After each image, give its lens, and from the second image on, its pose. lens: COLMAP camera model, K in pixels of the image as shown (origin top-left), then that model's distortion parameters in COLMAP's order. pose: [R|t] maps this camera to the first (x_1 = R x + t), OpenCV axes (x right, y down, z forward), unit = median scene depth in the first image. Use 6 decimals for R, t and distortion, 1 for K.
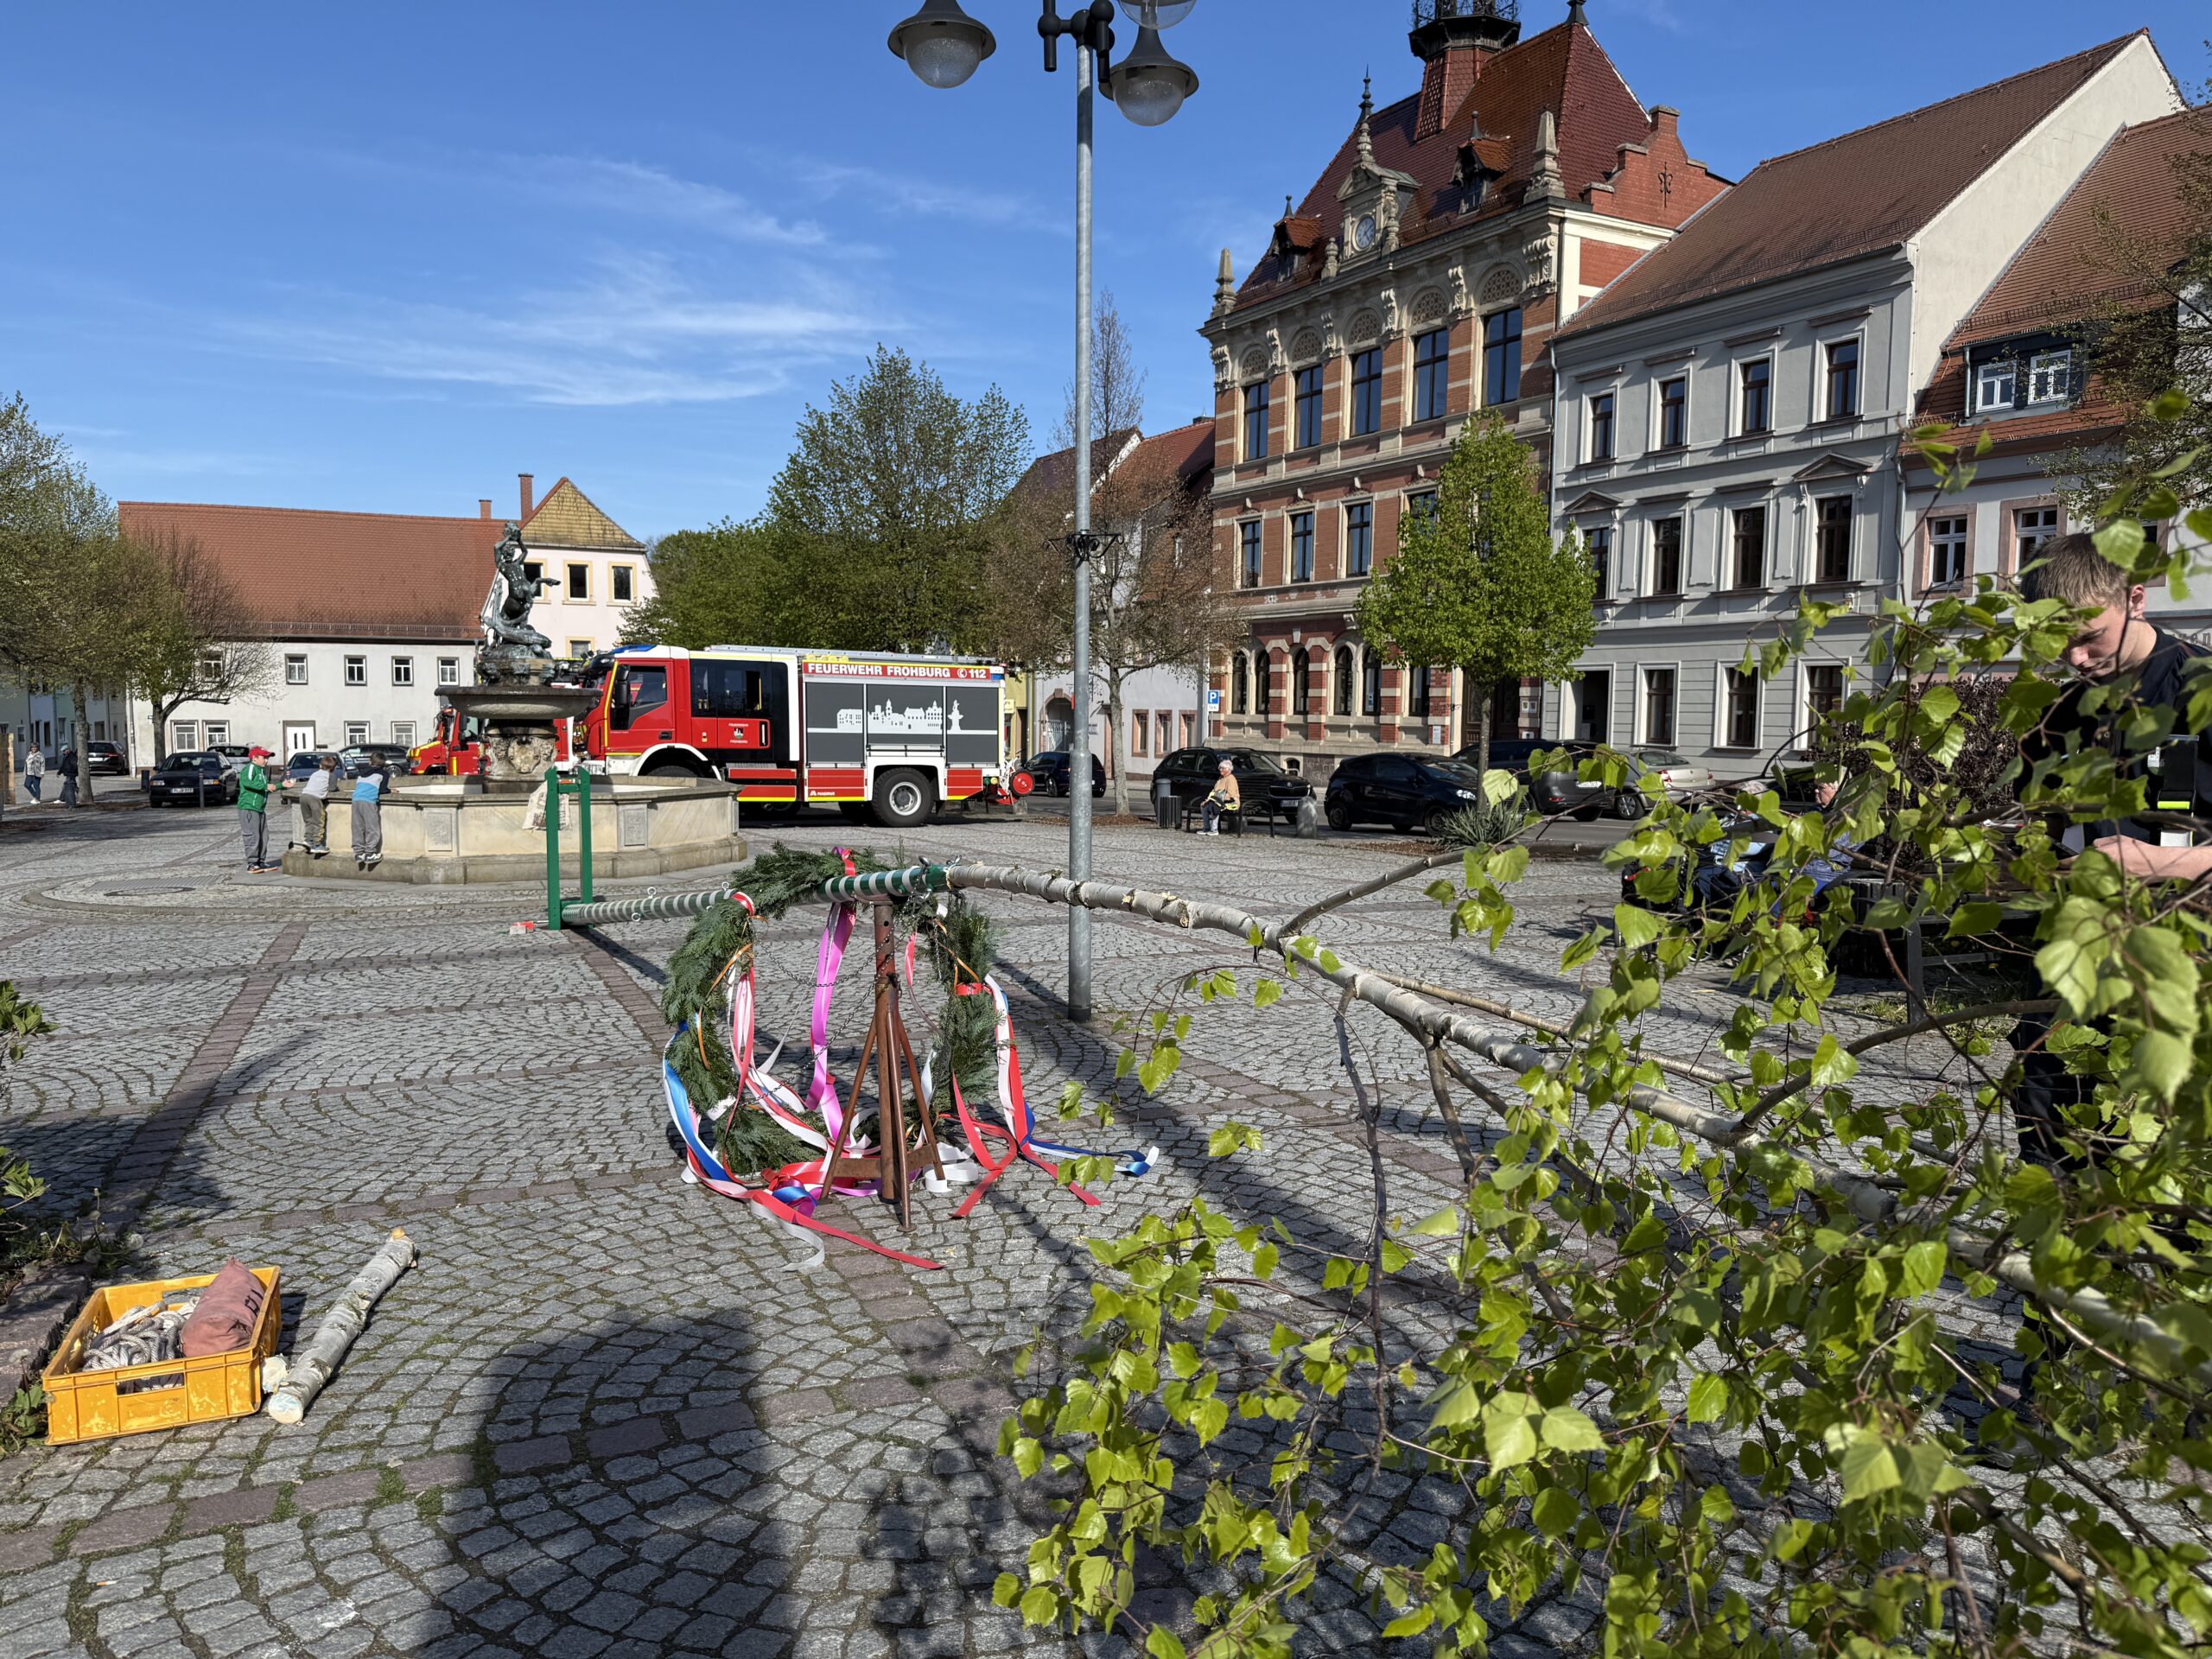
lens RADIAL K [[1570.7, 0, 1058.3], [0, 1570.7, 825.6], [0, 0, 1]] dist [0.036495, -0.032871]
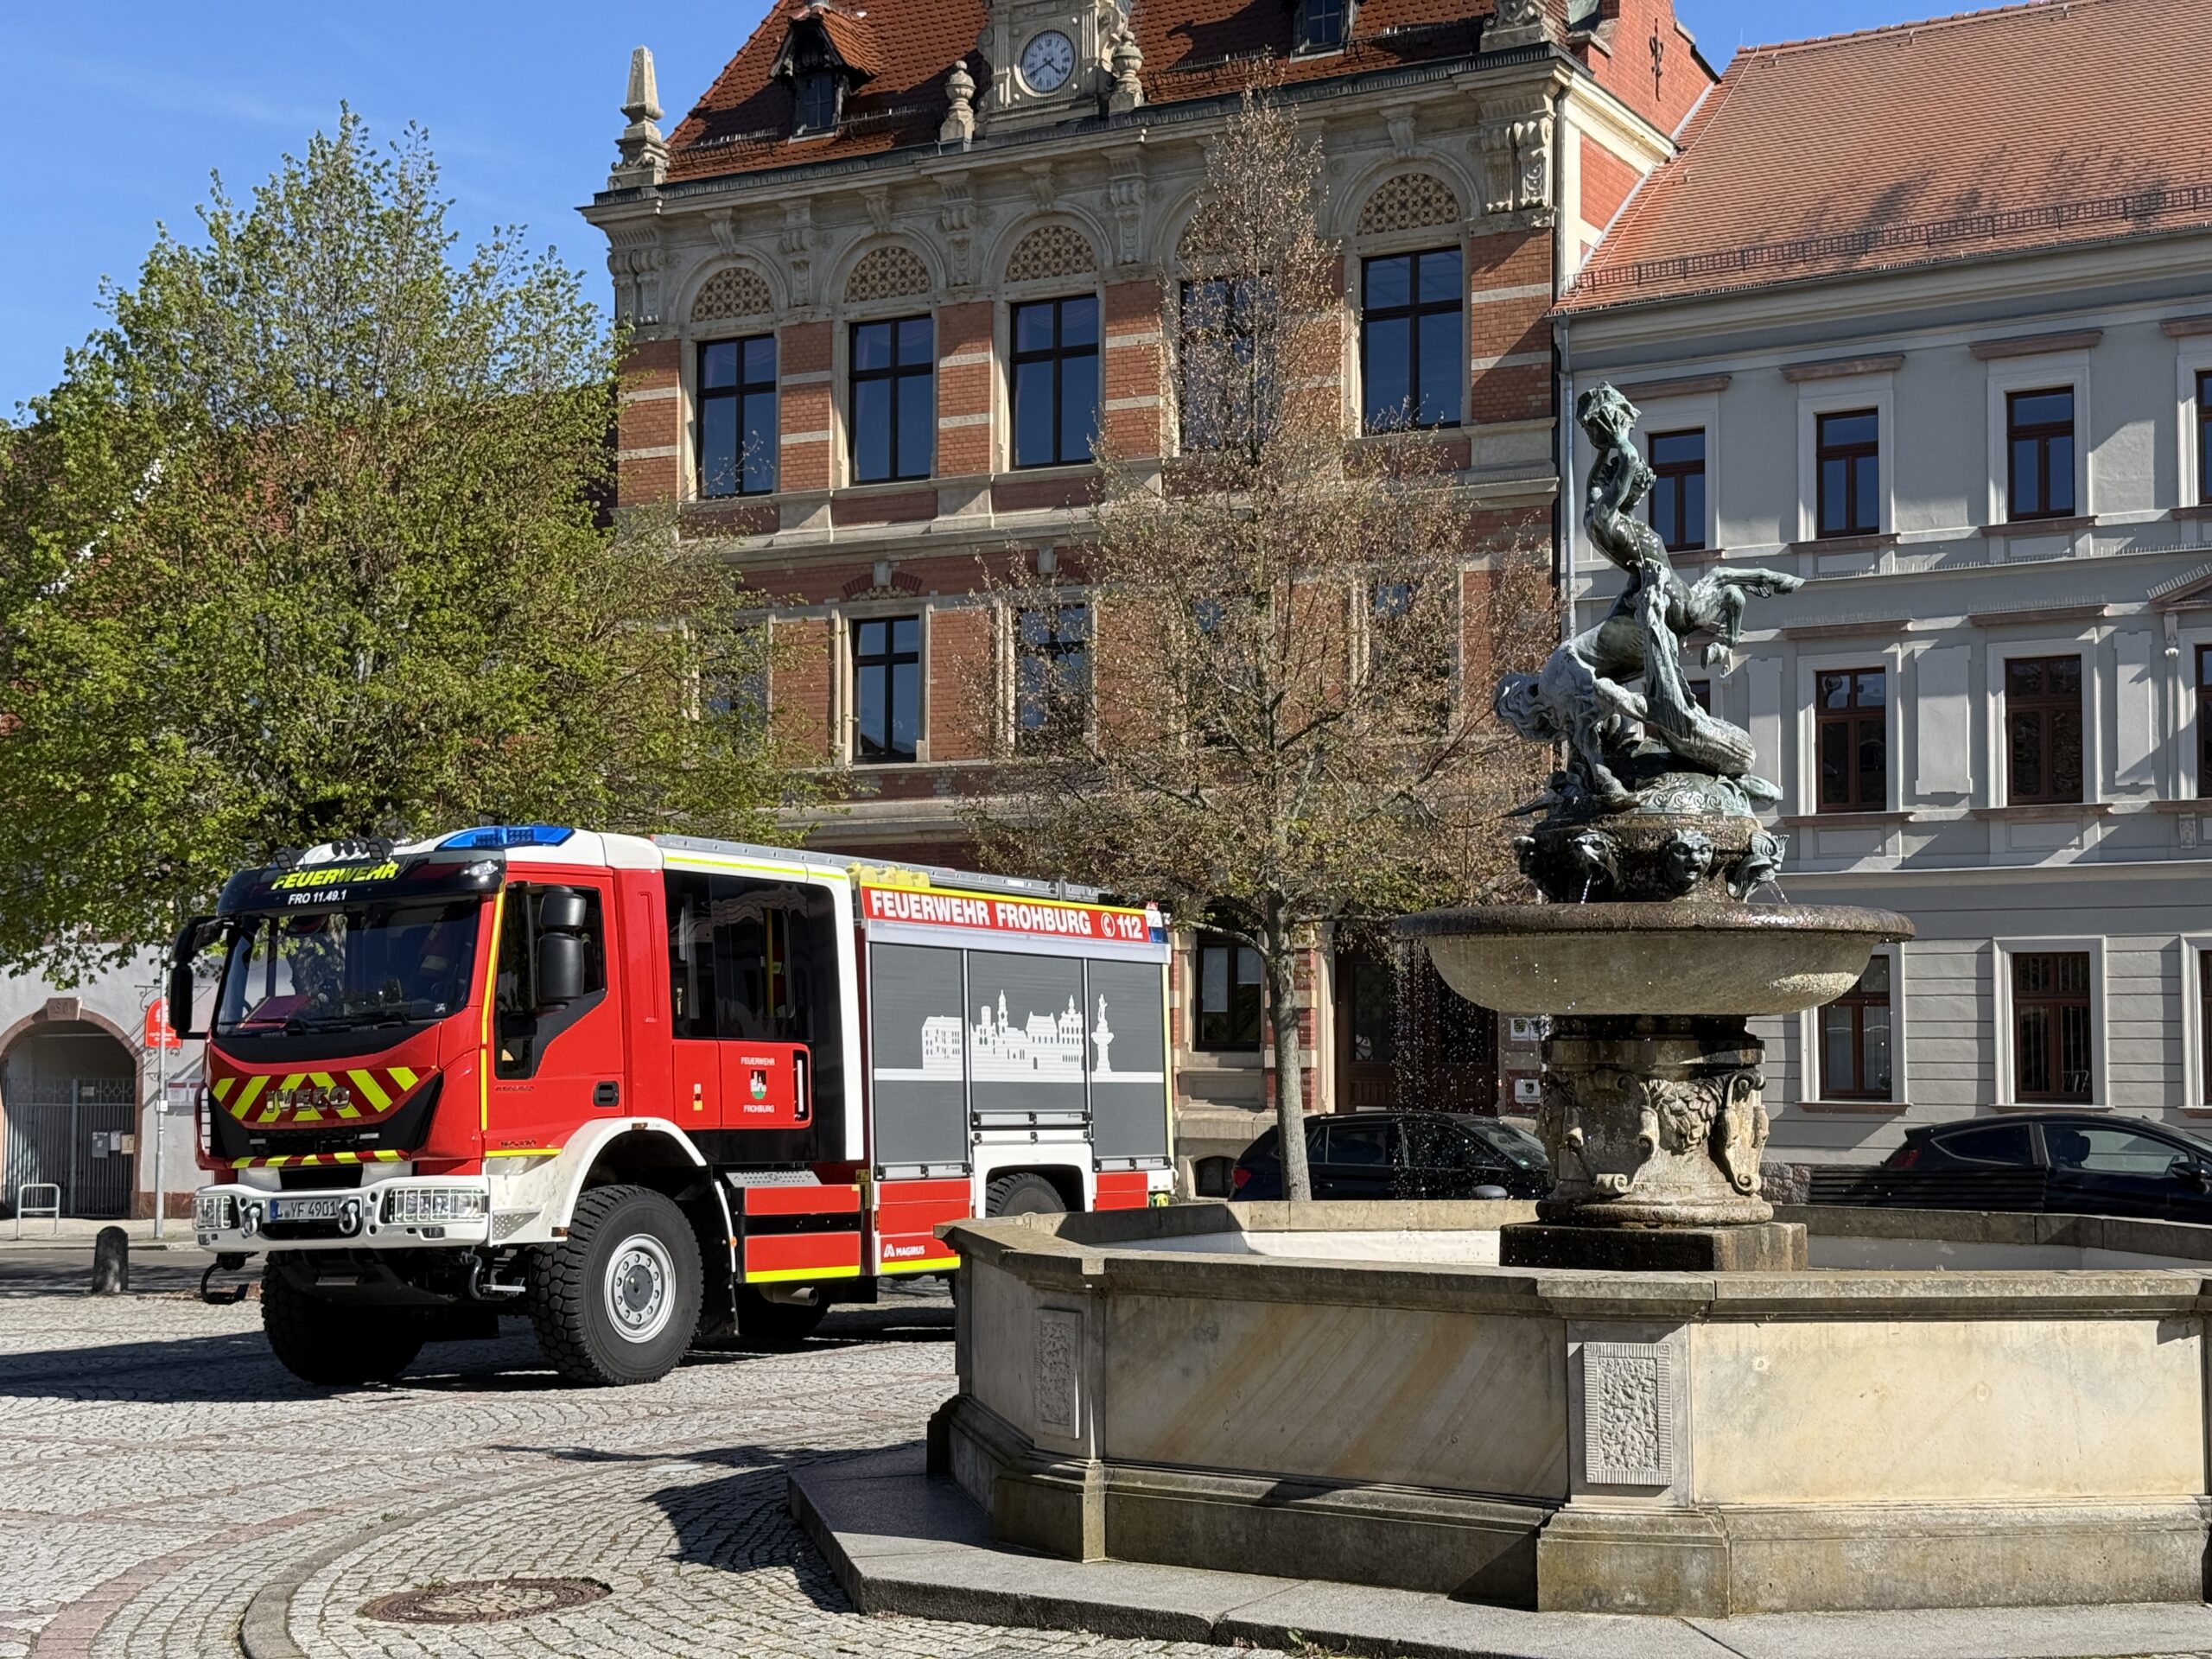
lens RADIAL K [[3070.2, 0, 1106.0], [0, 3070.2, 829.5], [0, 0, 1]] dist [0.125445, -0.033606]
pose [[0.832048, 0.031345, 0.553818, -0.347996], [0.051726, 0.989668, -0.133725, -0.013277], [-0.552287, 0.139912, 0.821829, 0.264185]]
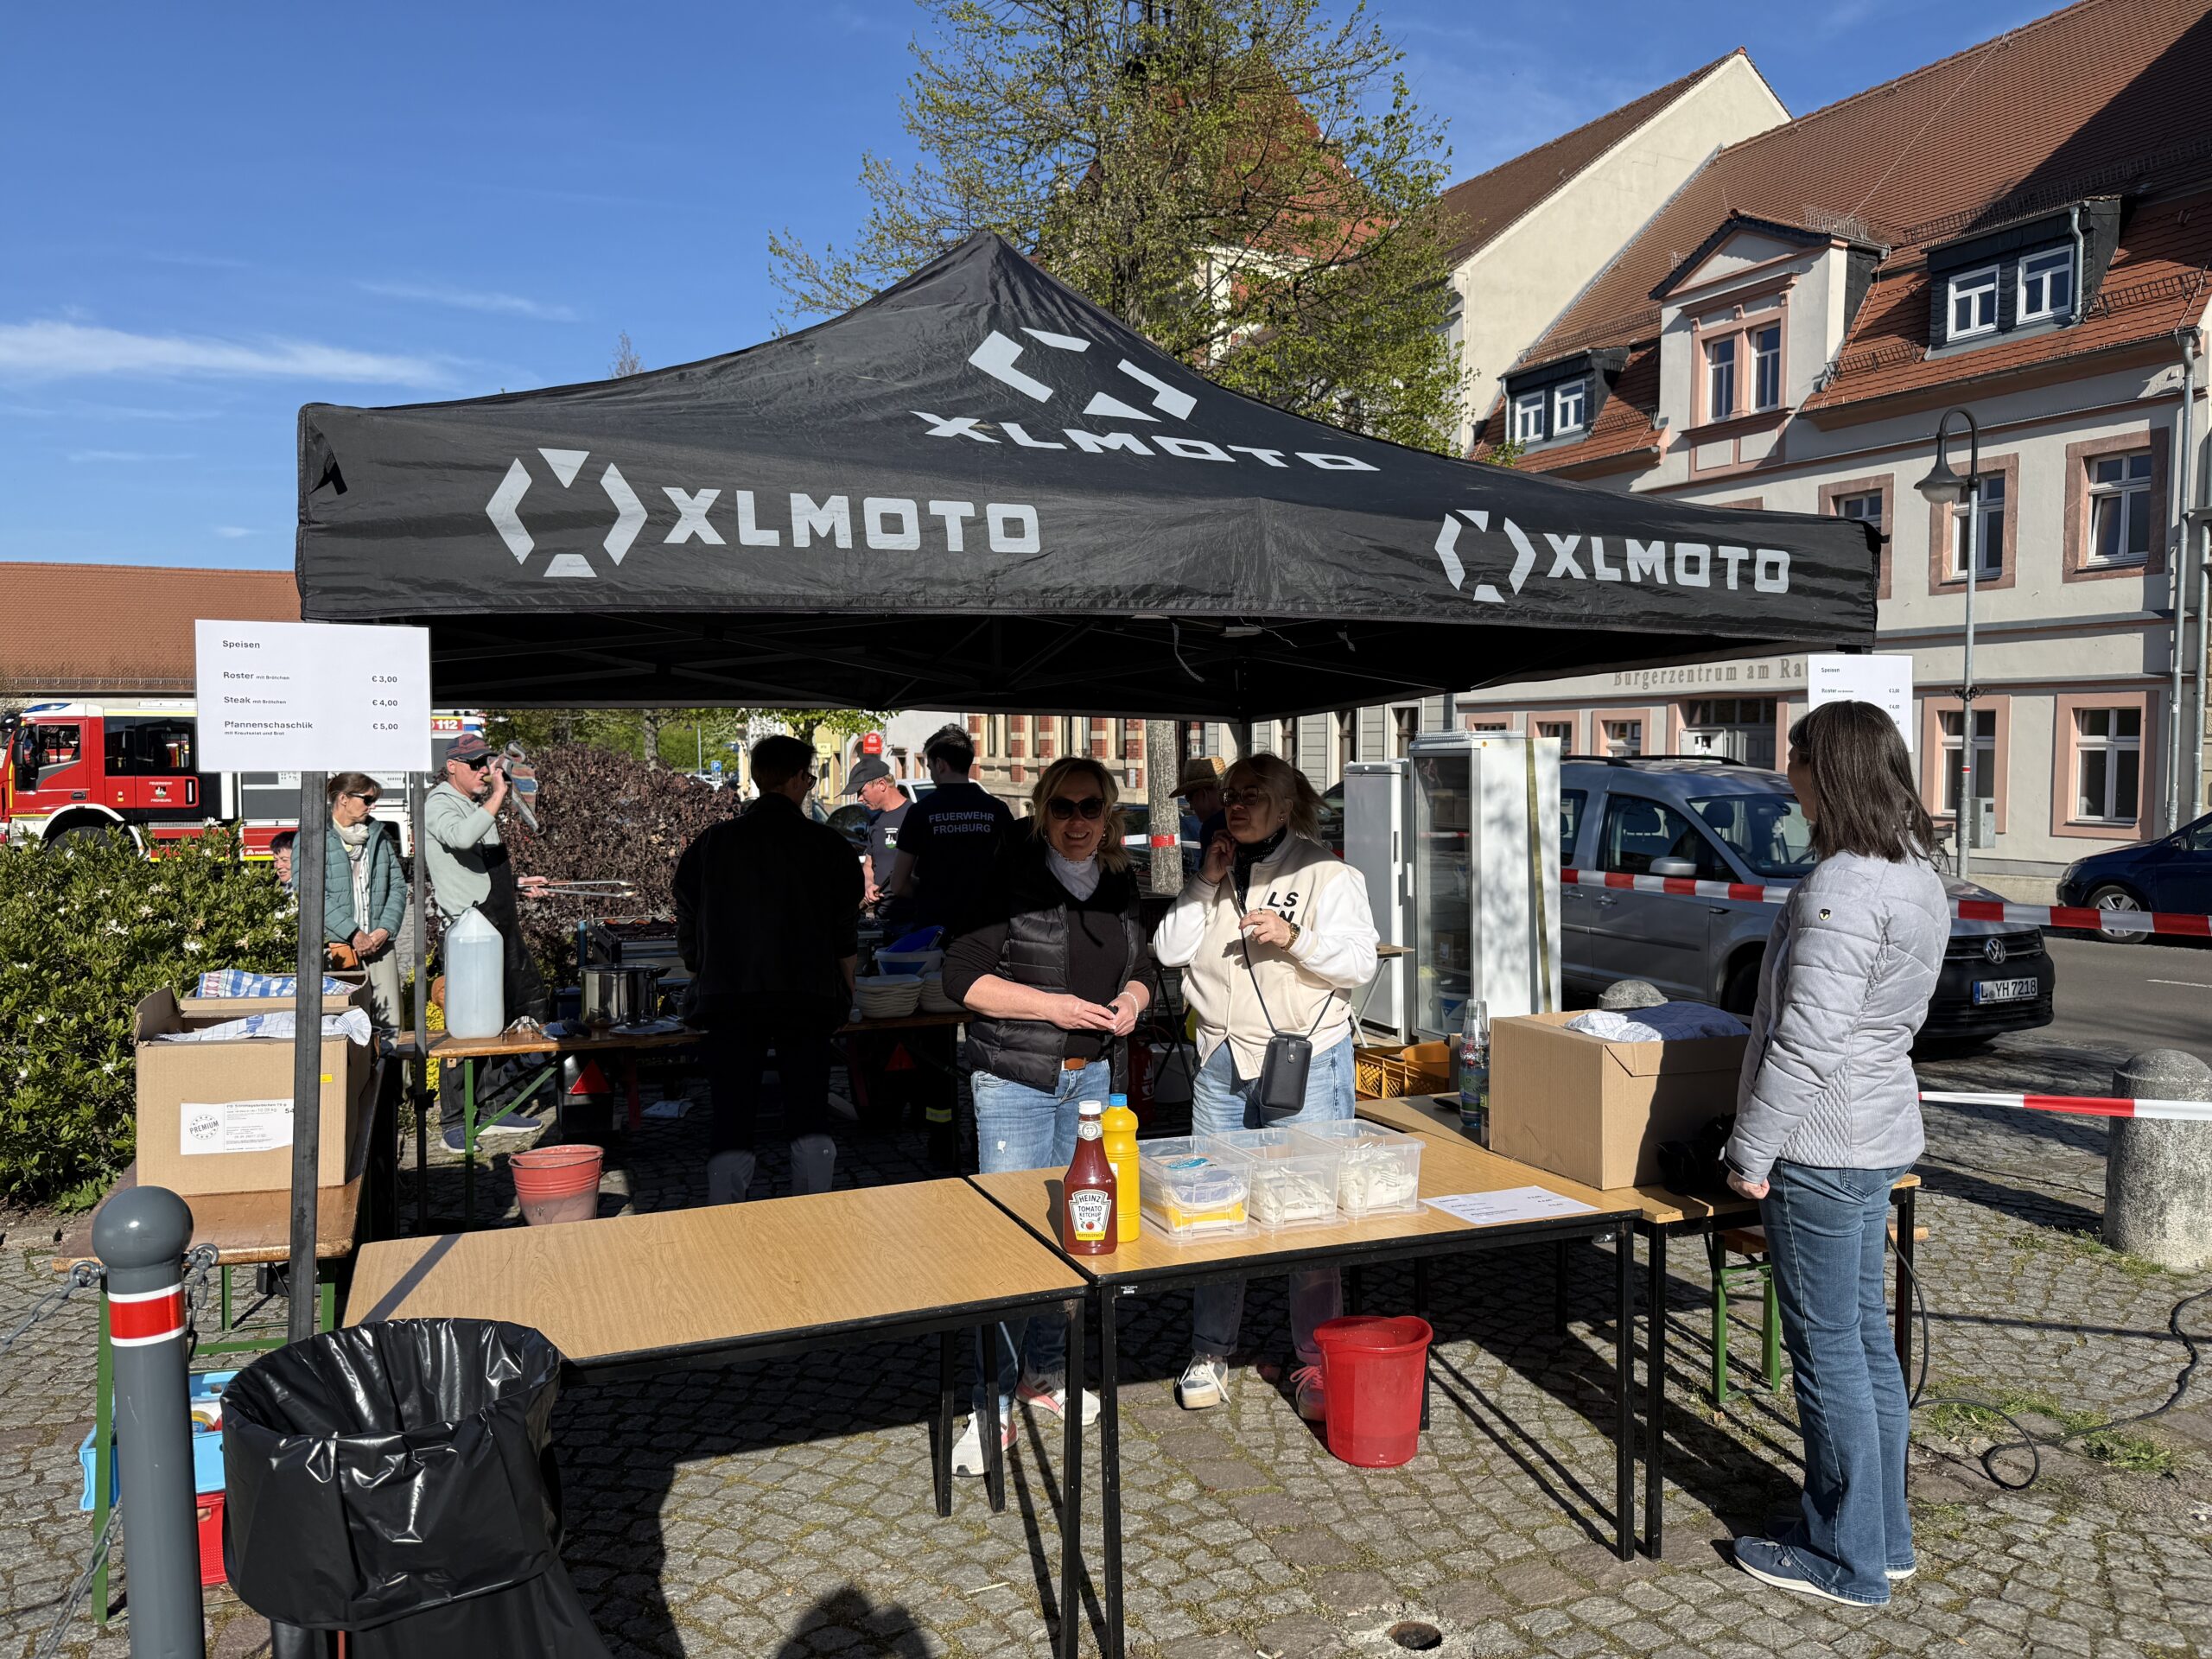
lens RADIAL K [[1570.7, 0, 1058.3], [0, 1570.7, 825.6], [0, 0, 1]] dist [0.036495, -0.032871]
pose [[0.999526, -0.014426, -0.027202, 0.257340], [0.013716, 0.999565, -0.026101, -0.002879], [0.027567, 0.025716, 0.999289, 0.020498]]
